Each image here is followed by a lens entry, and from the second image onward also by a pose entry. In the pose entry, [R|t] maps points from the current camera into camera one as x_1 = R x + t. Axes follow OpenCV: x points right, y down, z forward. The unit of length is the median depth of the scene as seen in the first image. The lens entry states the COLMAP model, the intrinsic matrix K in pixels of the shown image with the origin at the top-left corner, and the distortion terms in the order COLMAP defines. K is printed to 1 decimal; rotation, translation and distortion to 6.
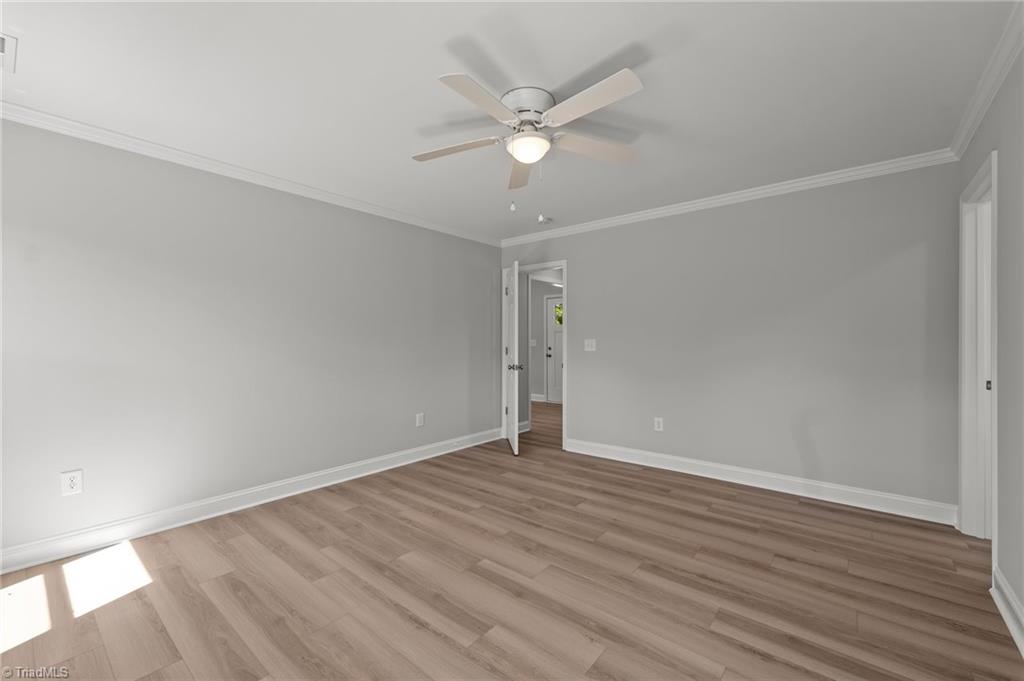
lens RADIAL K [[417.4, 0, 510.3], [0, 417.4, 339.3], [0, 0, 1]] dist [0.001175, -0.000081]
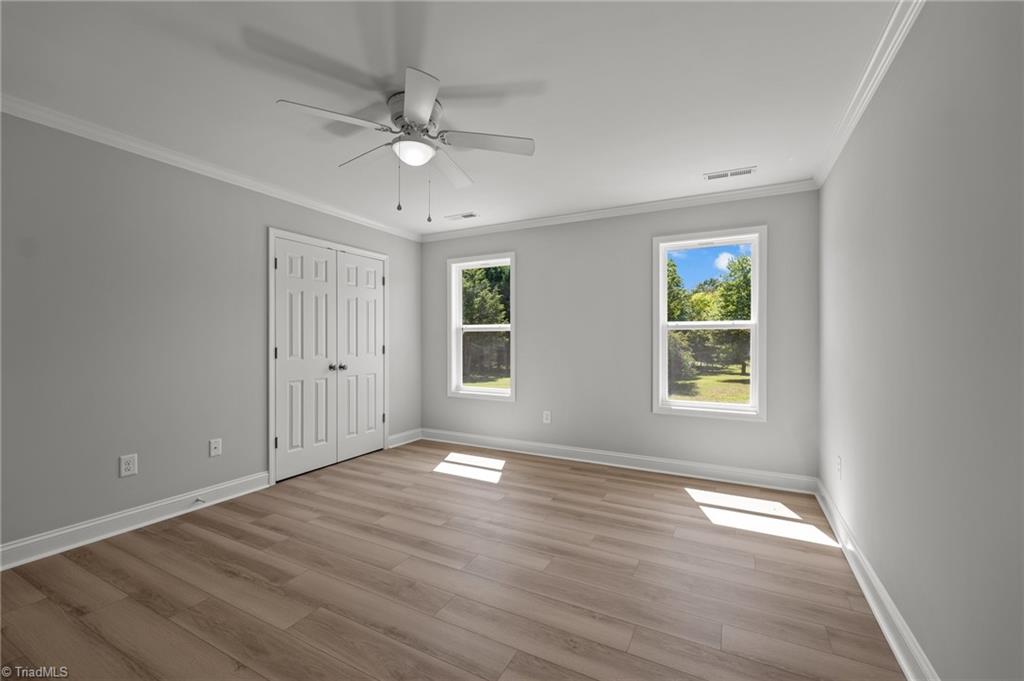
lens RADIAL K [[417.4, 0, 510.3], [0, 417.4, 339.3], [0, 0, 1]] dist [0.001175, -0.000081]
pose [[-0.977427, 0.001120, -0.211272, 0.027036], [0.001048, 0.999999, 0.000454, 0.006639], [0.211272, 0.000222, -0.977427, 2.027997]]
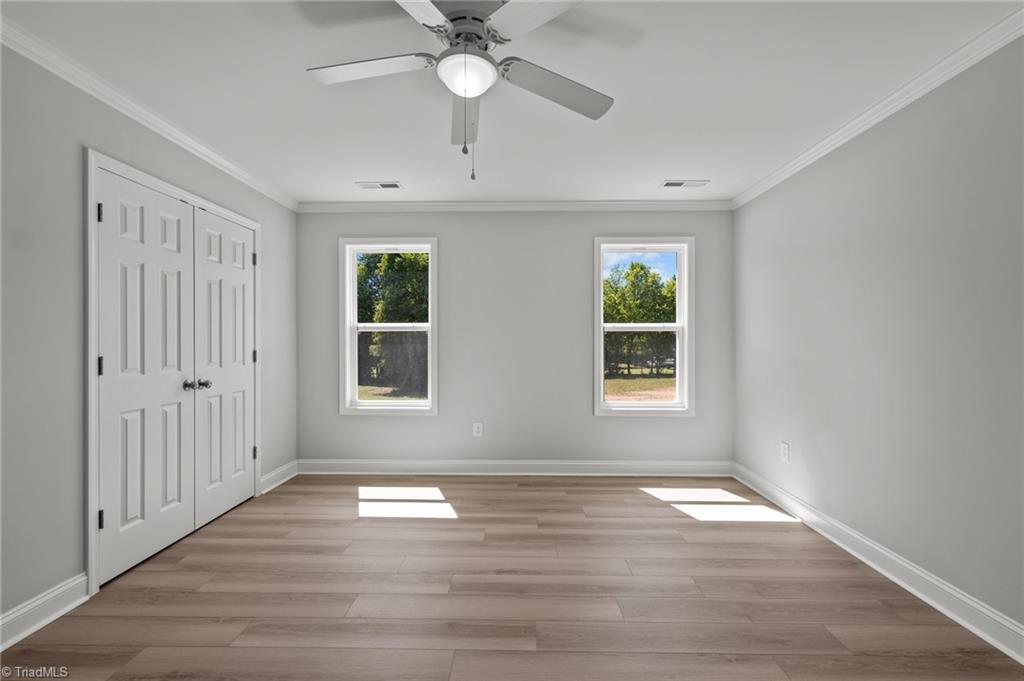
lens RADIAL K [[426.2, 0, 507.0], [0, 426.2, 339.5], [0, 0, 1]] dist [0.000049, -0.000015]
pose [[-0.780398, 0.000951, -0.625282, 0.445547], [0.001947, 0.999998, -0.000909, 0.002930], [0.625280, -0.001927, -0.780398, 1.593633]]
